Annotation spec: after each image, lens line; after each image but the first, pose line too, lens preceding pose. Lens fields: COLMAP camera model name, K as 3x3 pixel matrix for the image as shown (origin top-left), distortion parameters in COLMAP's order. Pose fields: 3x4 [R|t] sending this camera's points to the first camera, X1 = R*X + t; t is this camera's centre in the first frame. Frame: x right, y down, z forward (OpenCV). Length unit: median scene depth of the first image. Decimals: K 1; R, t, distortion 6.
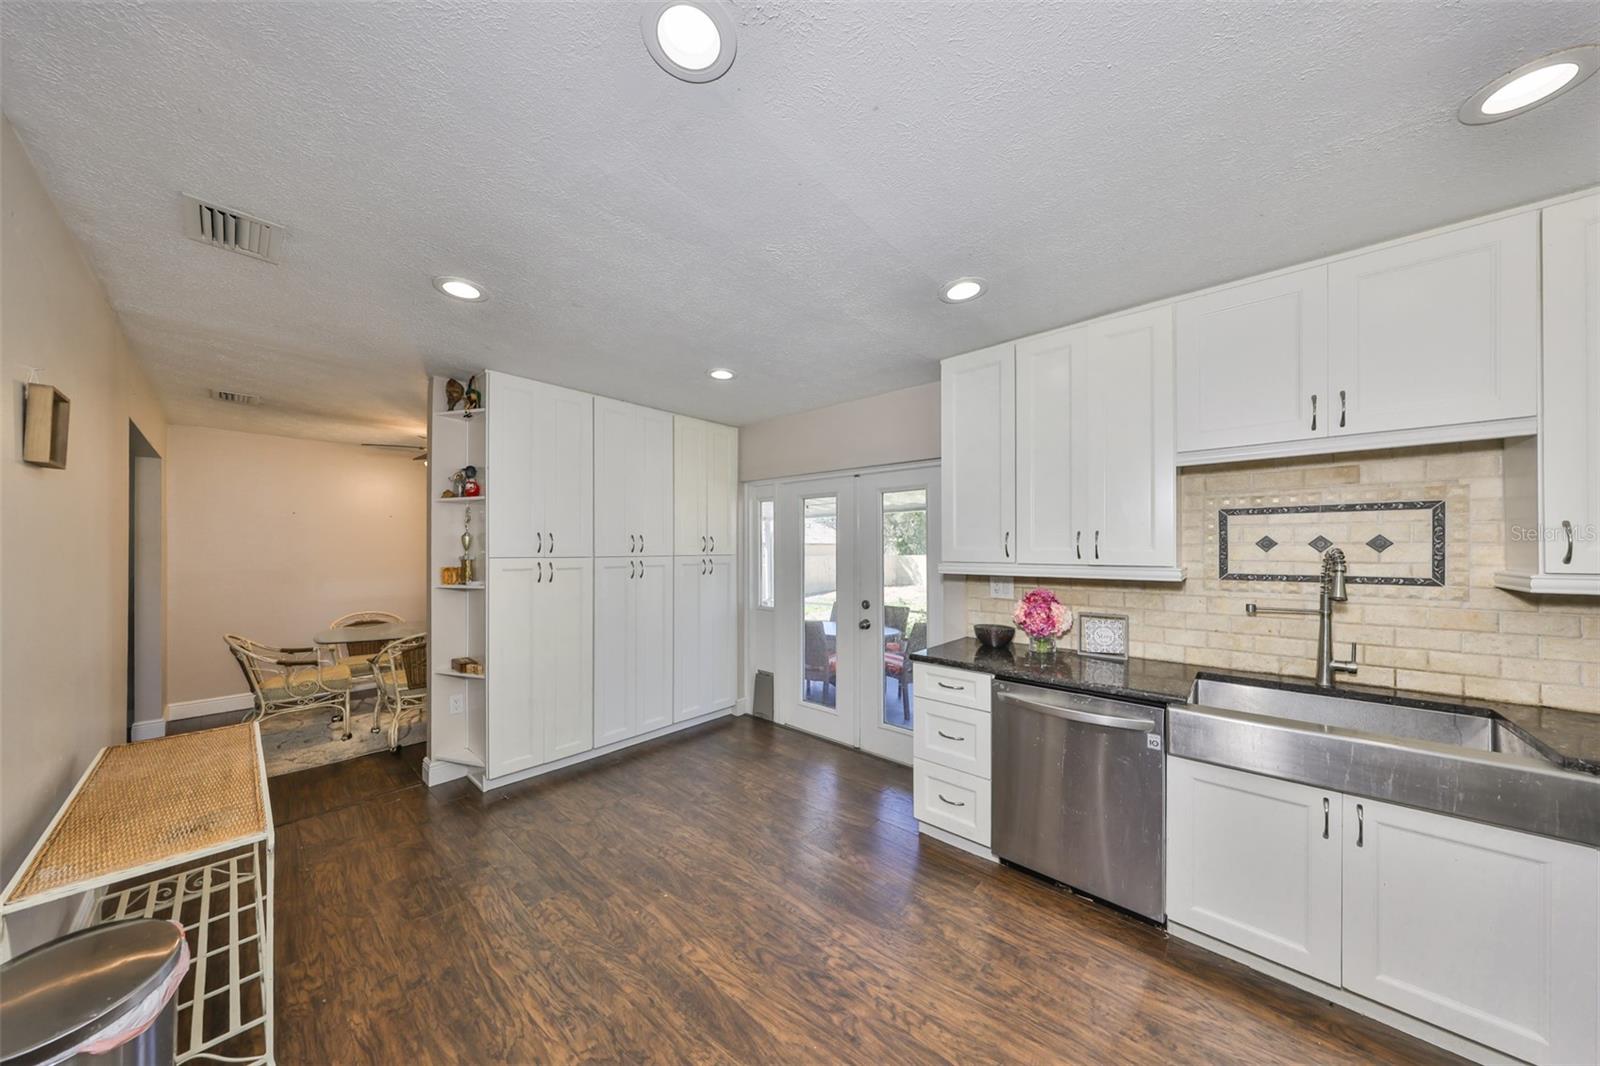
lens RADIAL K [[474.2, 0, 822.7], [0, 474.2, 548.8], [0, 0, 1]] dist [-0.000451, -0.000054]
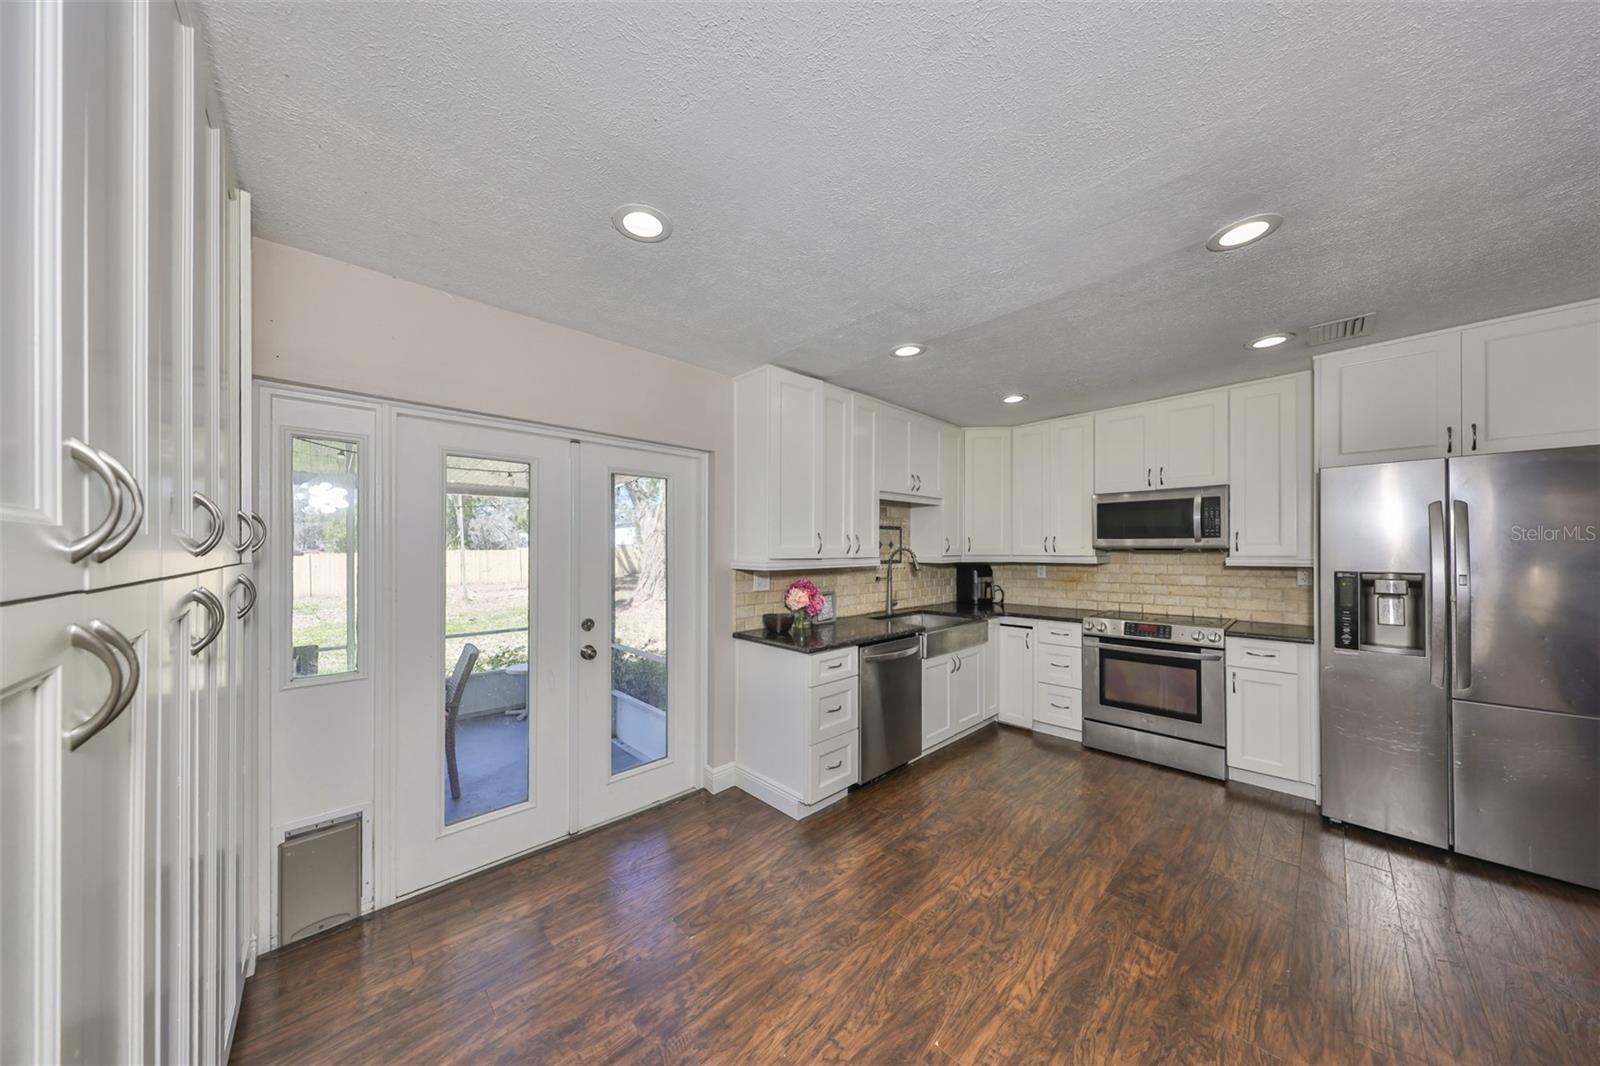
lens RADIAL K [[473.3, 0, 782.5], [0, 473.3, 546.8], [0, 0, 1]] dist [0.000560, -0.000001]
pose [[0.183076, 0.002535, 0.983096, -0.973512], [-0.000048, 0.999997, -0.002570, 0.003980], [-0.983099, 0.000423, 0.183075, 1.008129]]
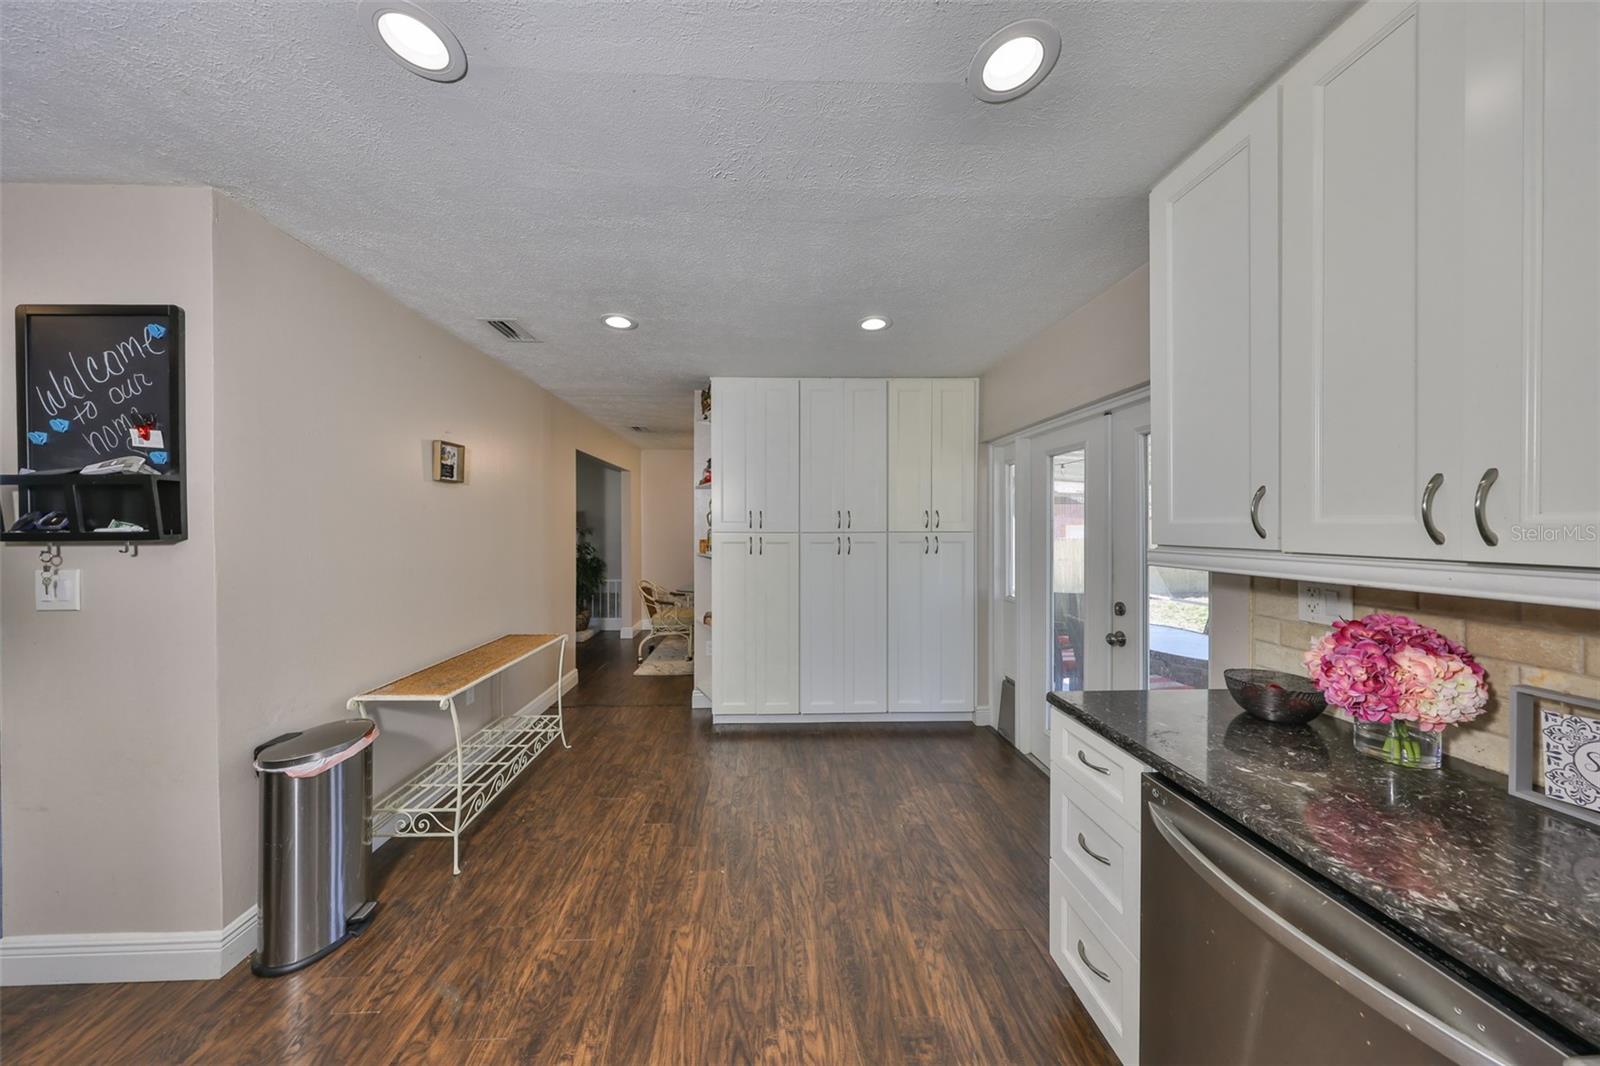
lens RADIAL K [[503.6, 0, 818.6], [0, 503.6, 531.3], [0, 0, 1]] dist [0.001085, 0.000084]
pose [[0.697030, 0.005629, -0.717020, 0.520834], [0.001989, 0.999950, 0.009784, 0.005795], [0.717039, -0.008245, 0.696984, 0.379407]]
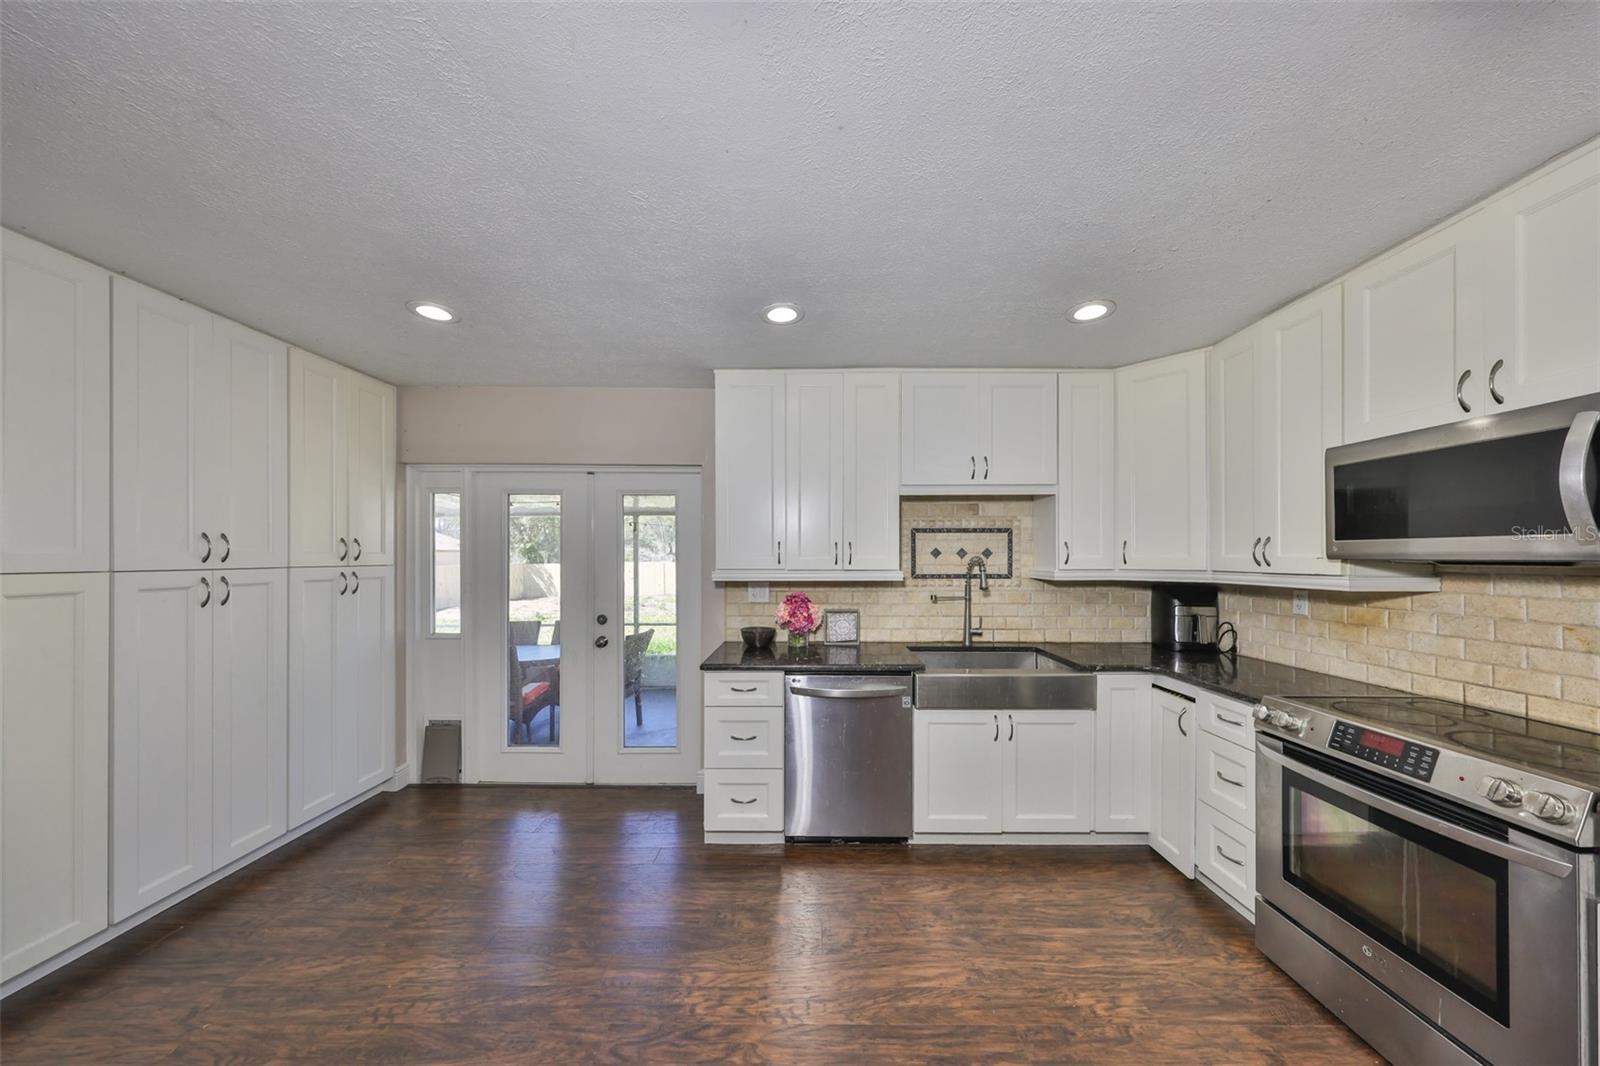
lens RADIAL K [[475.8, 0, 795.9], [0, 475.8, 556.3], [0, 0, 1]] dist [-0.001412, -0.000158]
pose [[0.779324, 0.000720, 0.626620, -0.321180], [-0.000338, 1.000000, -0.000728, 0.000415], [-0.626621, 0.000356, 0.779324, 0.134539]]
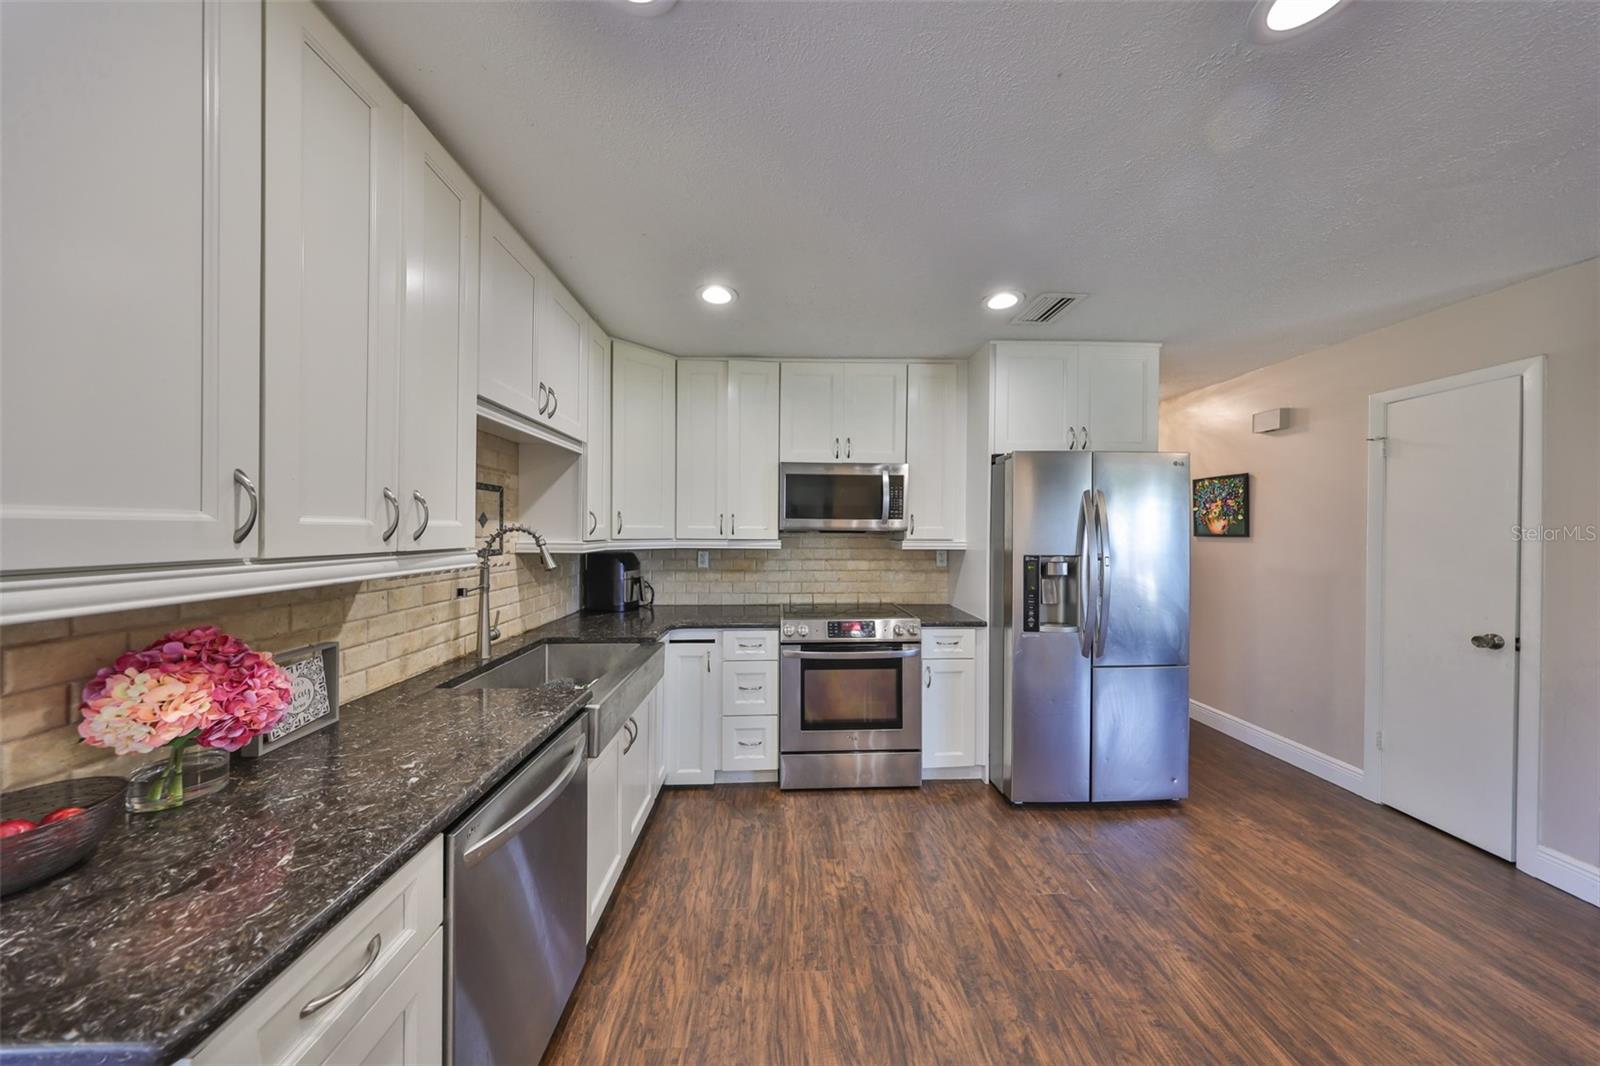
lens RADIAL K [[486.8, 0, 799.8], [0, 486.8, 534.2], [0, 0, 1]] dist [-0.000146, 0.000009]
pose [[-0.646846, -0.013641, 0.762499, -0.166765], [-0.010675, 0.999904, 0.008832, 0.003905], [-0.762546, -0.002427, -0.646930, 1.080990]]
